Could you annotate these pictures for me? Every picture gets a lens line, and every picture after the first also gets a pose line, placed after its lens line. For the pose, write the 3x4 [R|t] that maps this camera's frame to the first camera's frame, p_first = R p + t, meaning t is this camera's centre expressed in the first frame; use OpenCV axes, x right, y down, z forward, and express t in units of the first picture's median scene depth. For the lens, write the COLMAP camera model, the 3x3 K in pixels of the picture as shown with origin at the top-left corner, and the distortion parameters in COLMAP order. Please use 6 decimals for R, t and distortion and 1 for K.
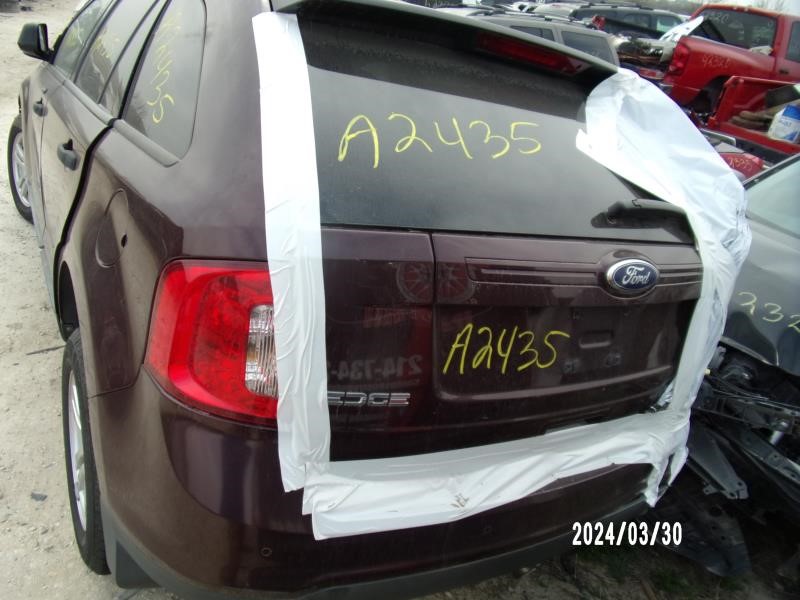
lens RADIAL K [[565.6, 0, 401.8], [0, 565.6, 299.8], [0, 0, 1]] dist [-0.043093, -0.002473]
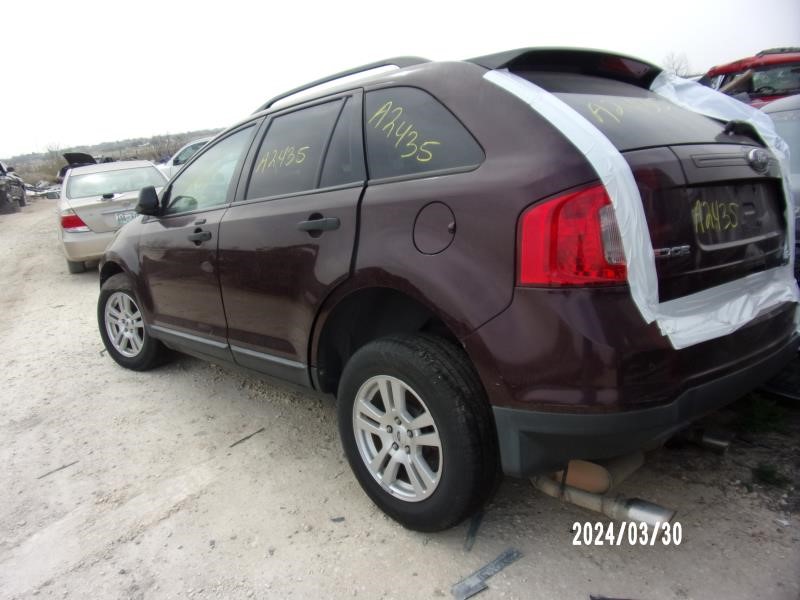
lens RADIAL K [[565.6, 0, 398.7], [0, 565.6, 301.6], [0, 0, 1]] dist [-0.043093, -0.002473]
pose [[0.947125, -0.296544, 0.122538, -1.005739], [0.315317, 0.930911, -0.184338, 0.348759], [-0.059407, 0.213230, 0.975194, -0.449145]]
